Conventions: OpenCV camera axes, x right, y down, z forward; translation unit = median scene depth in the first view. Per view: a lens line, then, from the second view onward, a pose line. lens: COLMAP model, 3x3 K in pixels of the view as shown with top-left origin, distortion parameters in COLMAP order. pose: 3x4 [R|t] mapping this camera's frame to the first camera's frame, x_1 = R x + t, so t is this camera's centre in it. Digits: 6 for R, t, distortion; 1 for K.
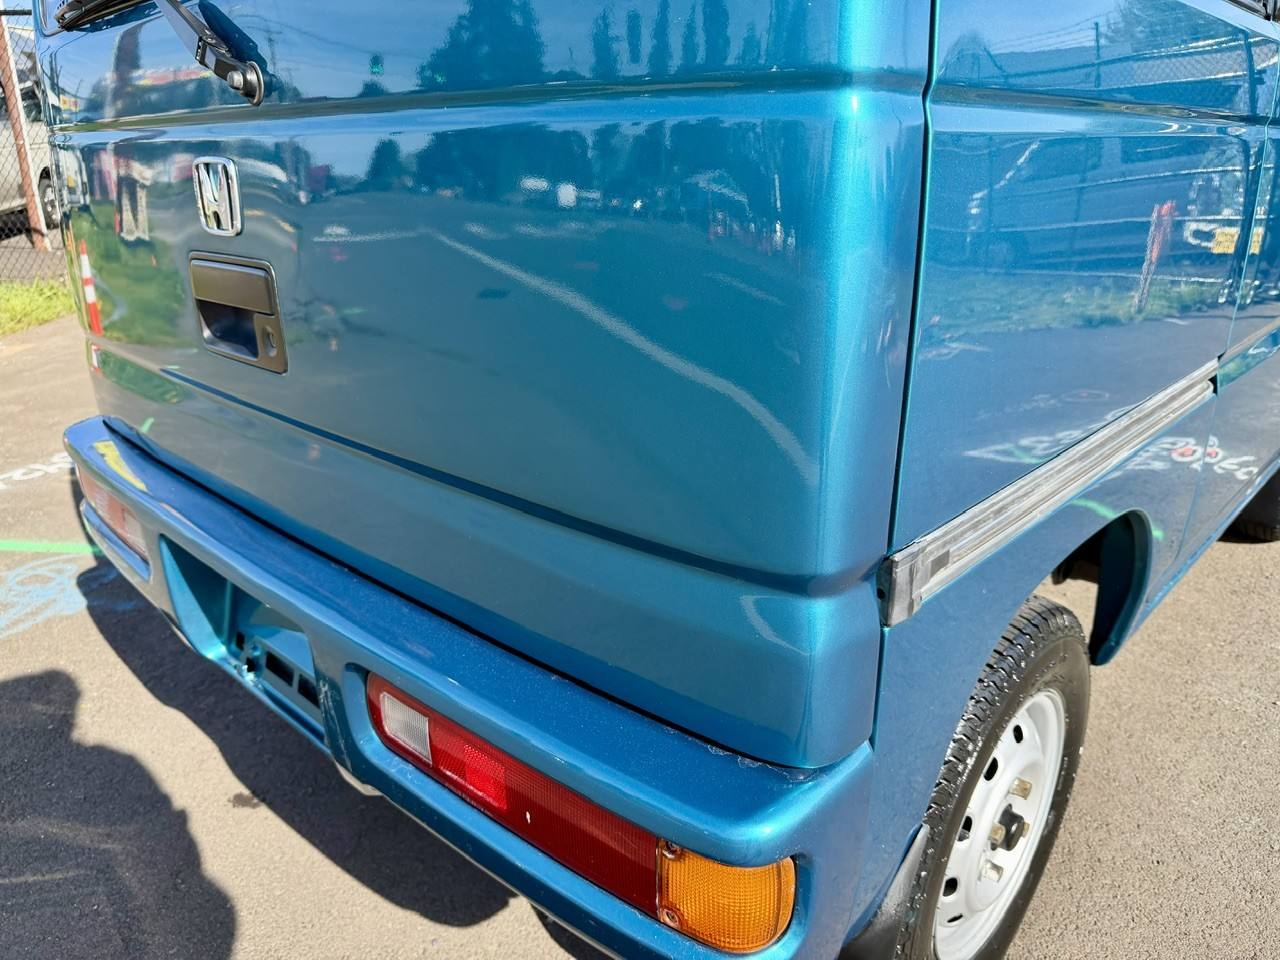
lens RADIAL K [[881.8, 0, 644.3], [0, 881.8, 500.2], [0, 0, 1]] dist [0.112926, -0.178298]
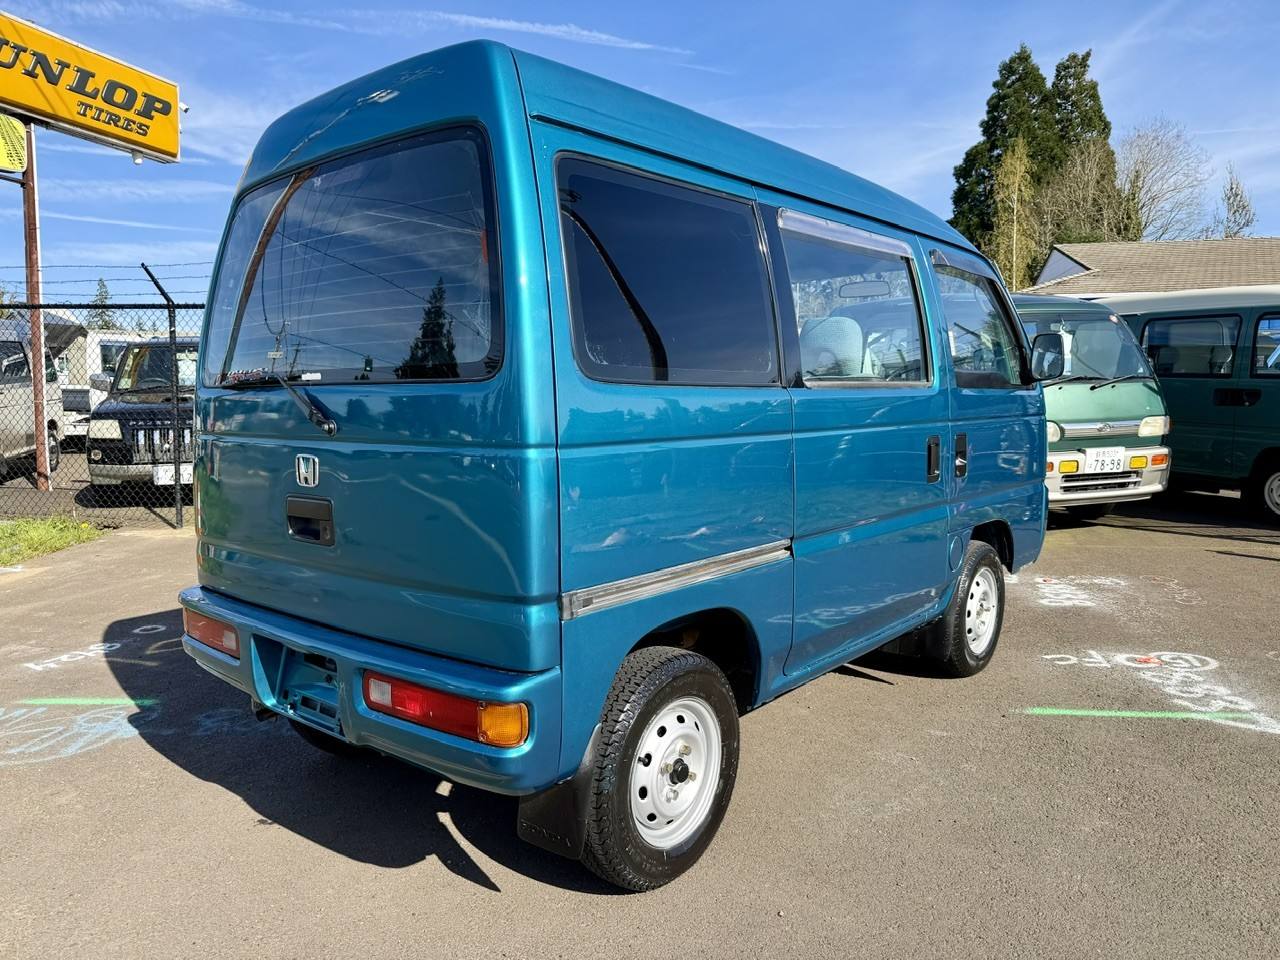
lens RADIAL K [[924.7, 0, 619.4], [0, 924.7, 479.3], [0, 0, 1]] dist [-0.030033, -0.002369]
pose [[0.999463, -0.012958, 0.030103, 0.192963], [0.020679, 0.961928, -0.272520, 0.263498], [-0.025426, 0.272996, 0.961679, -0.989150]]
